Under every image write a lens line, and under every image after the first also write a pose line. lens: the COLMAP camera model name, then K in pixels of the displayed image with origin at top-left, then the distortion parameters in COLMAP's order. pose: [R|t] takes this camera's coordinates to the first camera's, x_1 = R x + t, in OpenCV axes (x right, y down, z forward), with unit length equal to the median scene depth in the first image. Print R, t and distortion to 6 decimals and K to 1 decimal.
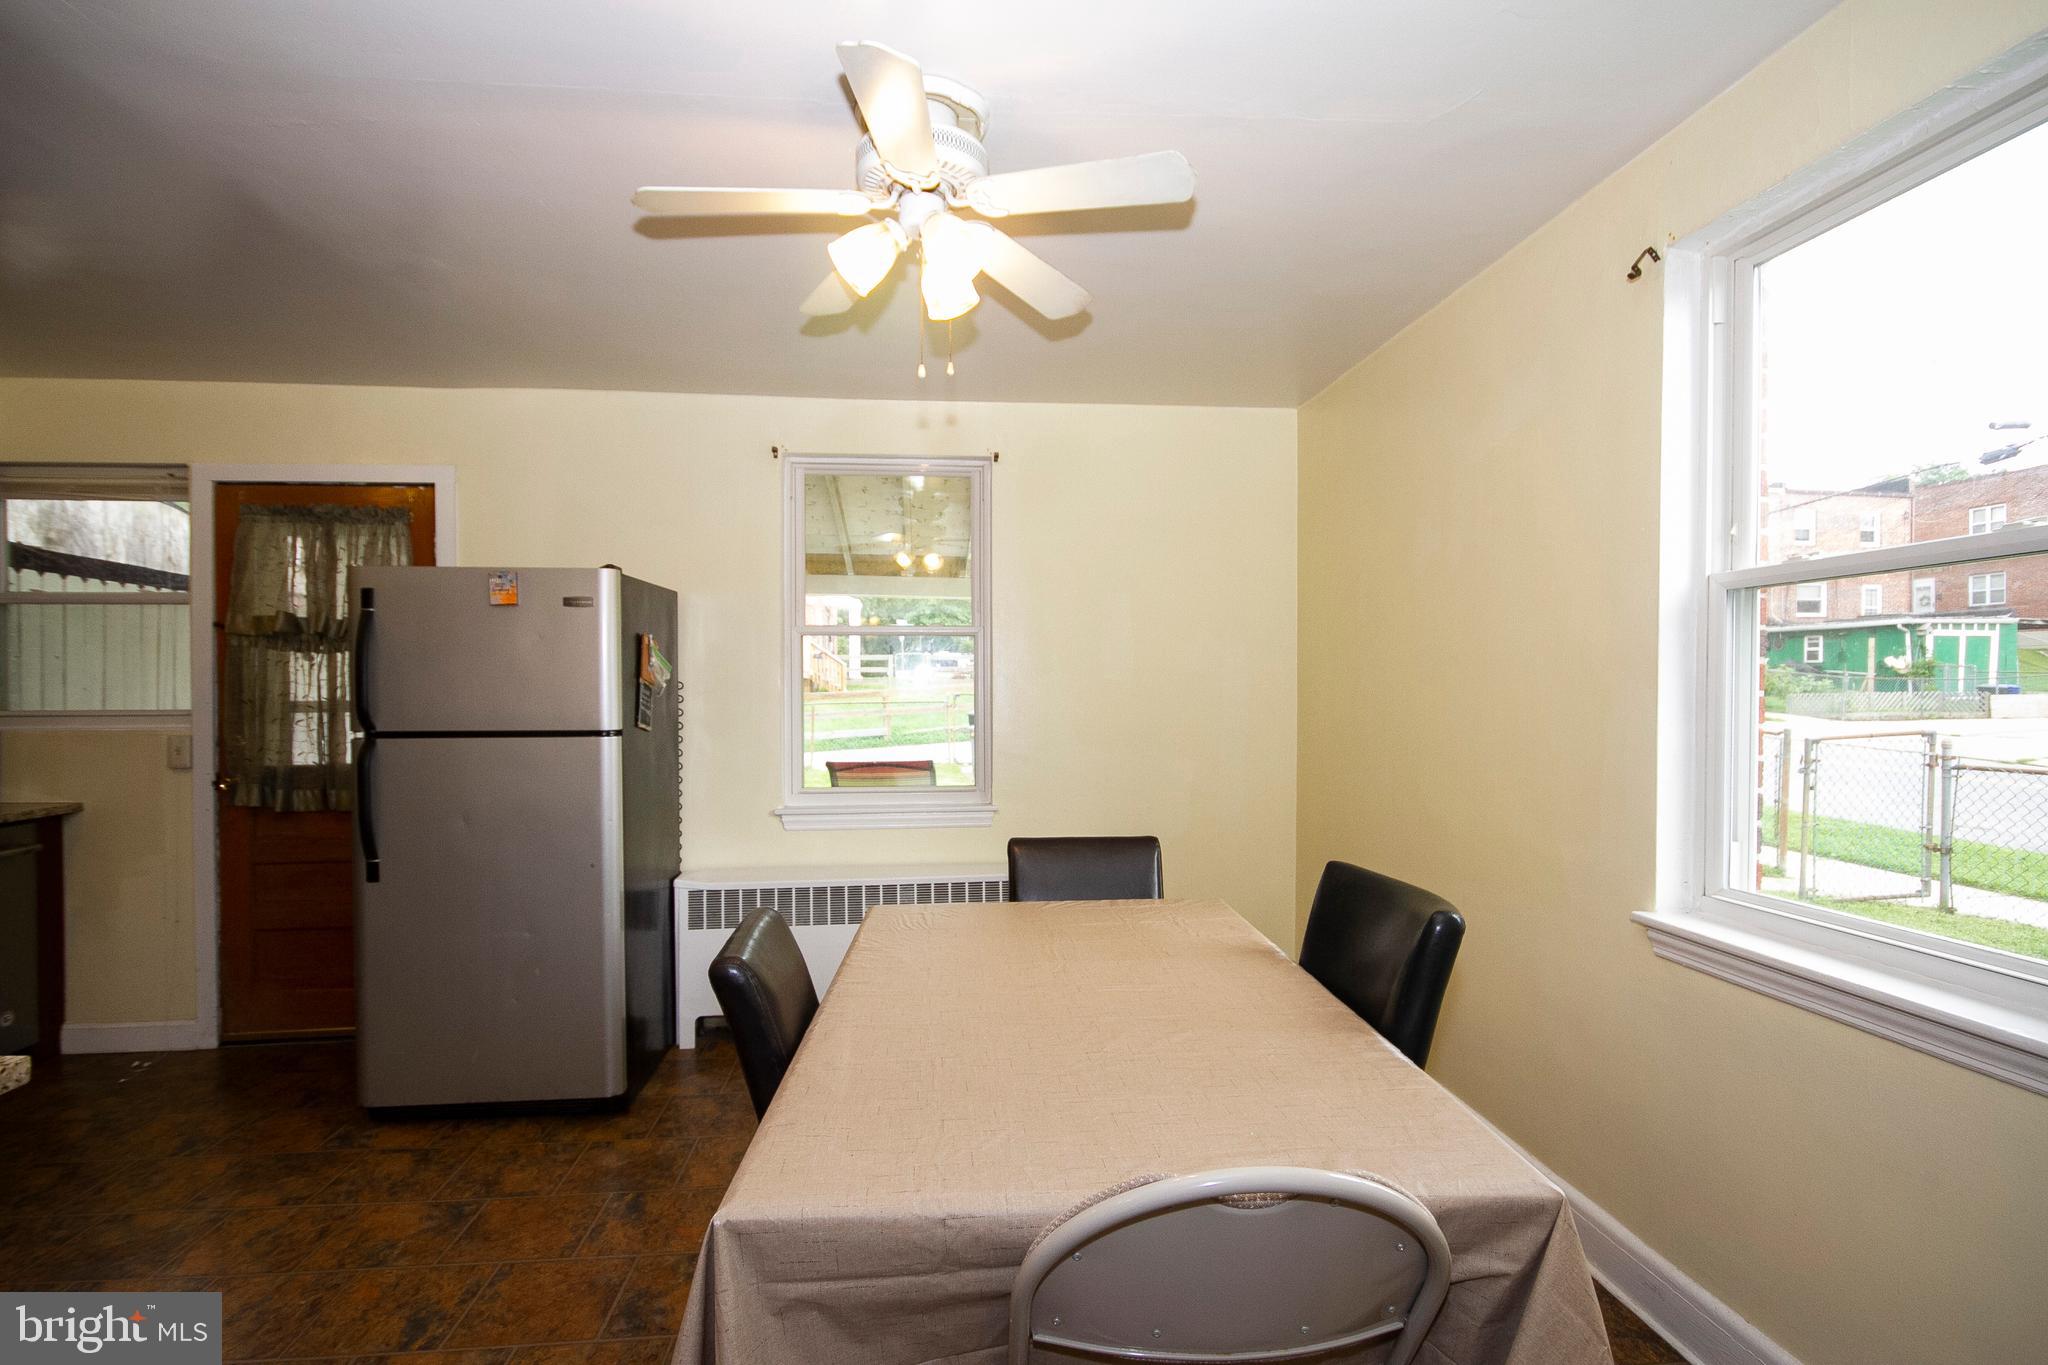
lens RADIAL K [[1003.6, 0, 1057.4], [0, 1003.6, 703.5], [0, 0, 1]] dist [-0.005528, -0.002980]
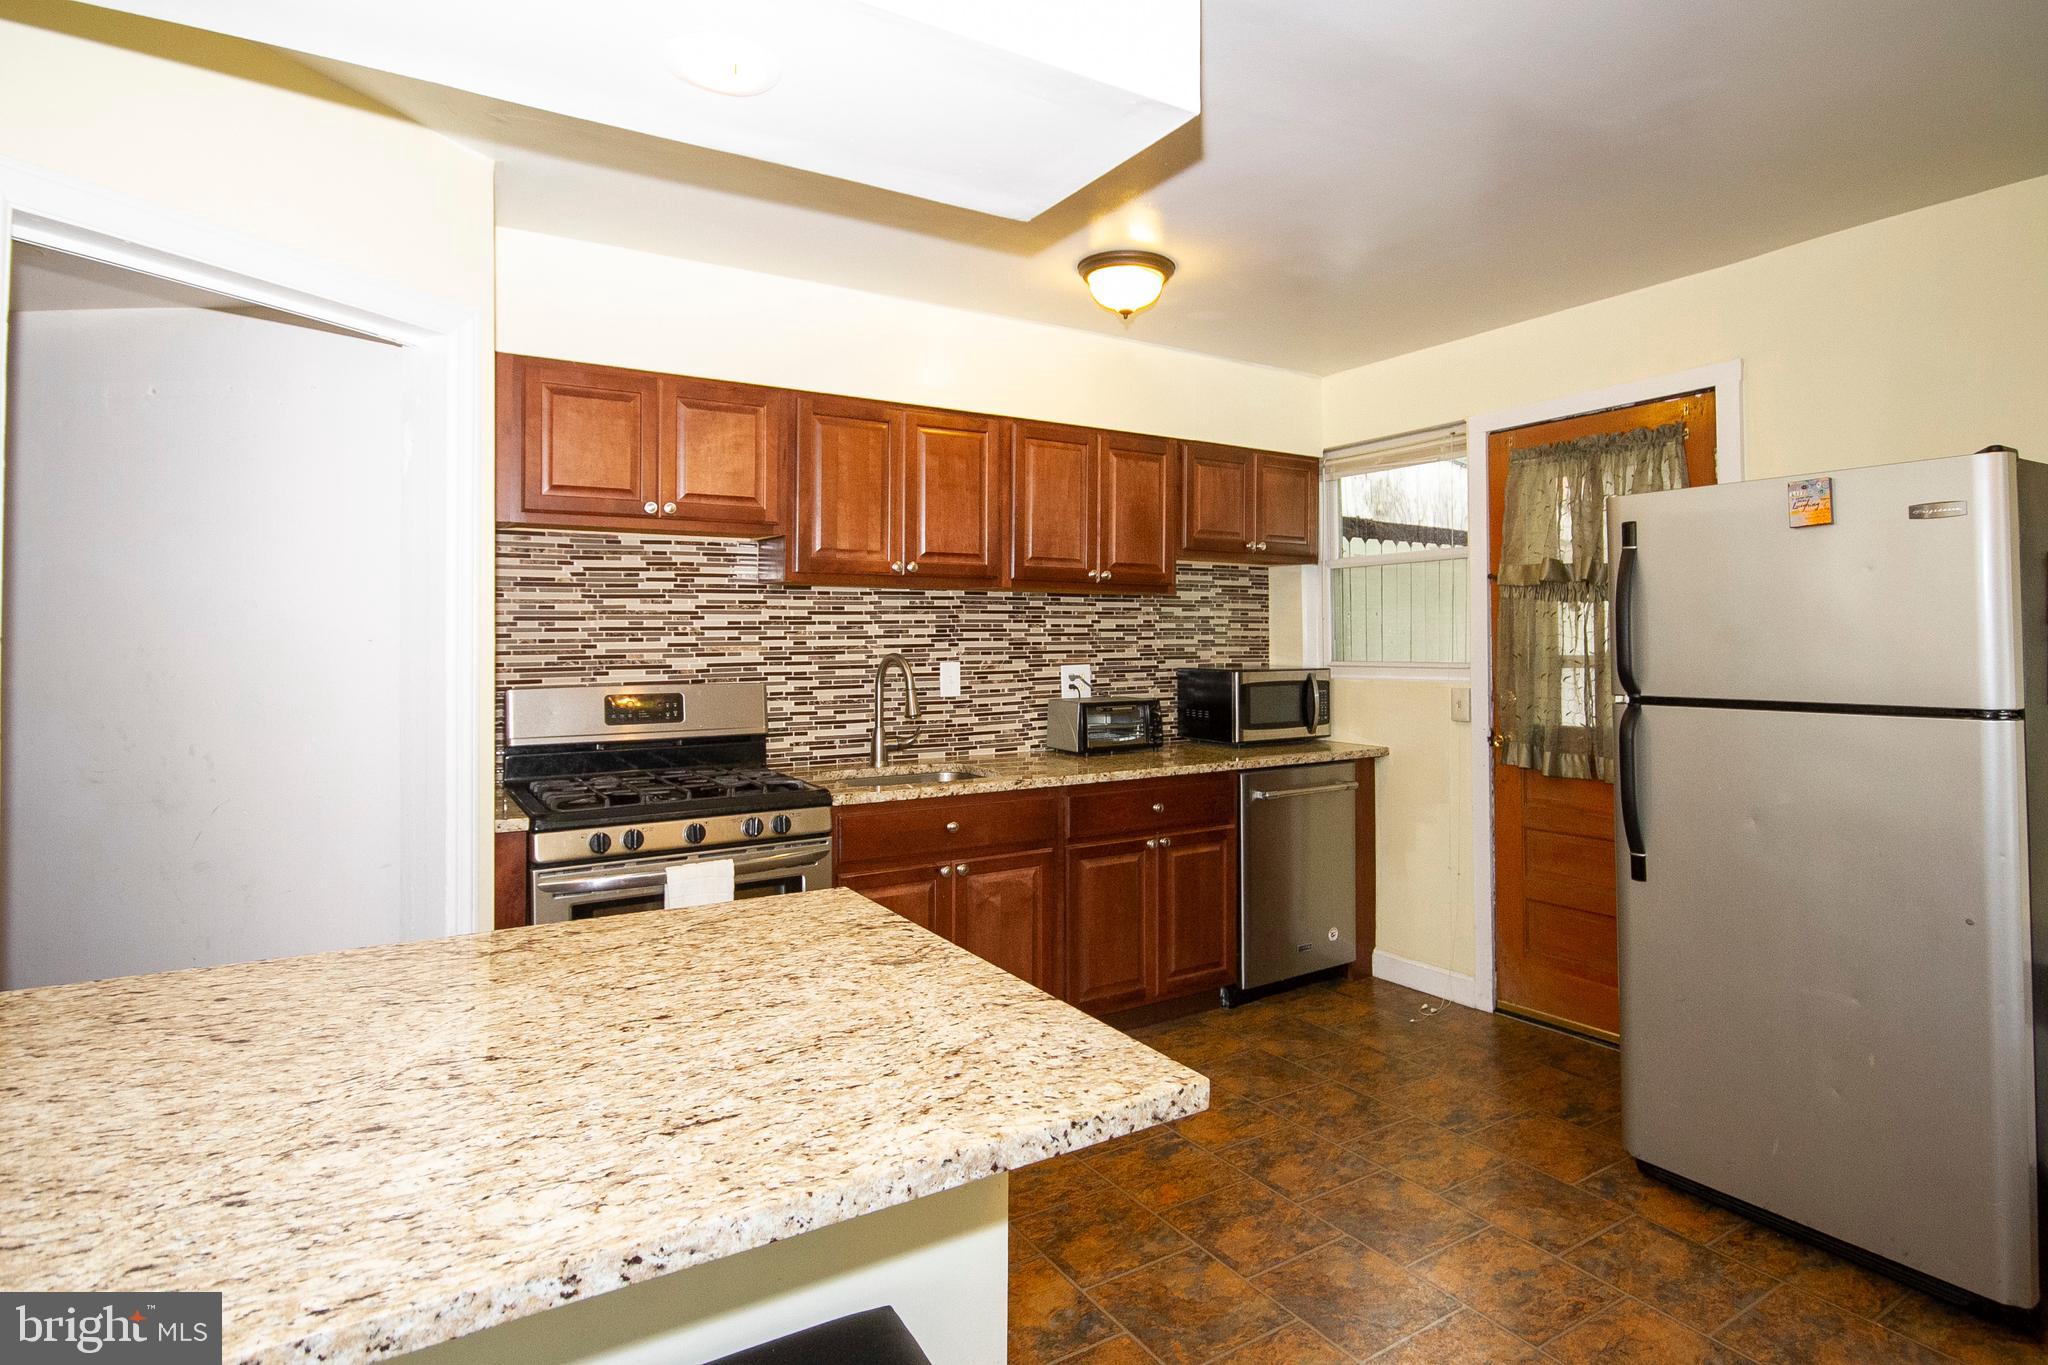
lens RADIAL K [[1080.9, 0, 1010.9], [0, 1080.9, 613.9], [0, 0, 1]] dist [-0.003626, 0.004525]
pose [[0.413311, -0.024507, -0.910260, -0.071808], [-0.008516, 0.999490, -0.030776, -0.005903], [0.910550, 0.020472, 0.412891, 0.133634]]
